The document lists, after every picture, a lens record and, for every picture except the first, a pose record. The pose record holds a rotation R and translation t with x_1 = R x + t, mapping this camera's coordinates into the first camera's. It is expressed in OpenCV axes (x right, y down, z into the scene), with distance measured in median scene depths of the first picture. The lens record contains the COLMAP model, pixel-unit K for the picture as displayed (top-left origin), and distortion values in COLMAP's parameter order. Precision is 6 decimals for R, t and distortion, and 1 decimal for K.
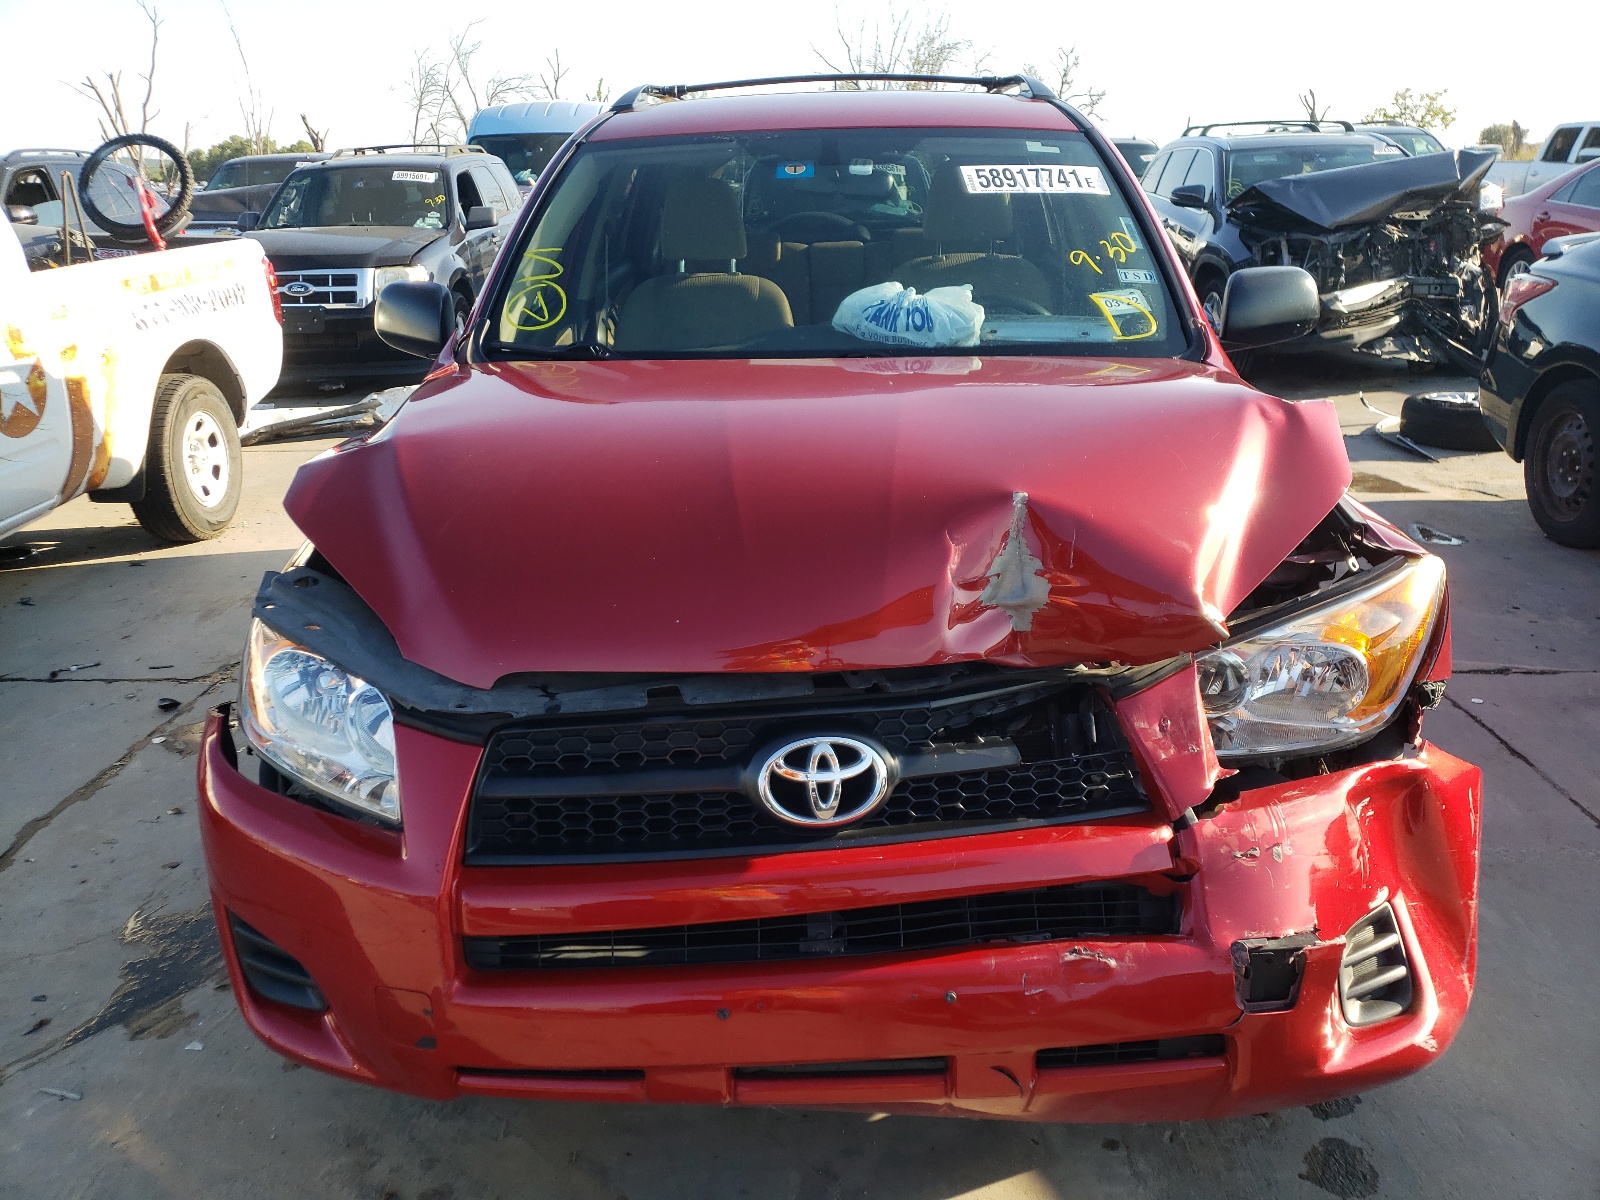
lens RADIAL K [[1249.9, 0, 806.4], [0, 1249.9, 593.8], [0, 0, 1]] dist [0.006719, 0.003300]
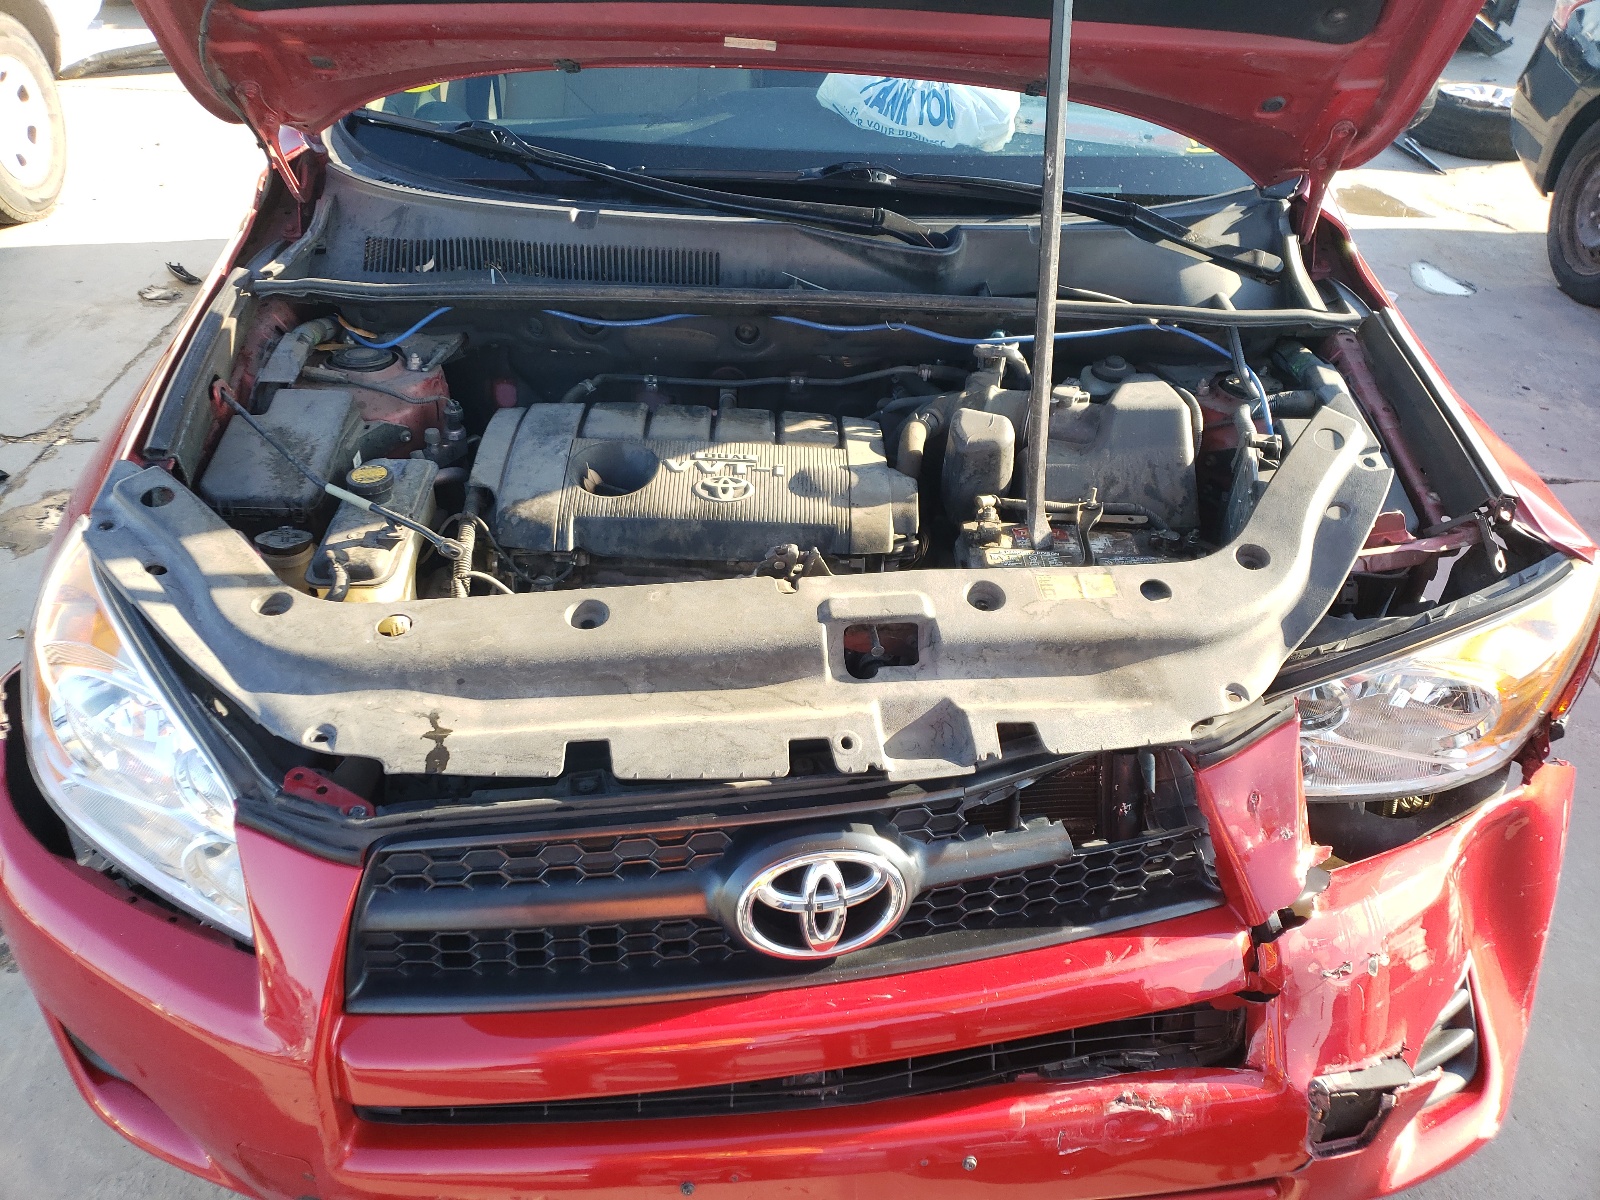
lens RADIAL K [[1249.9, 0, 798.0], [0, 1249.9, 601.2], [0, 0, 1]] dist [0.006719, 0.003300]
pose [[0.997446, 0.024512, 0.067088, -0.054654], [-0.043231, 0.954868, 0.293867, -0.240220], [-0.056857, -0.296017, 0.953489, 0.320430]]
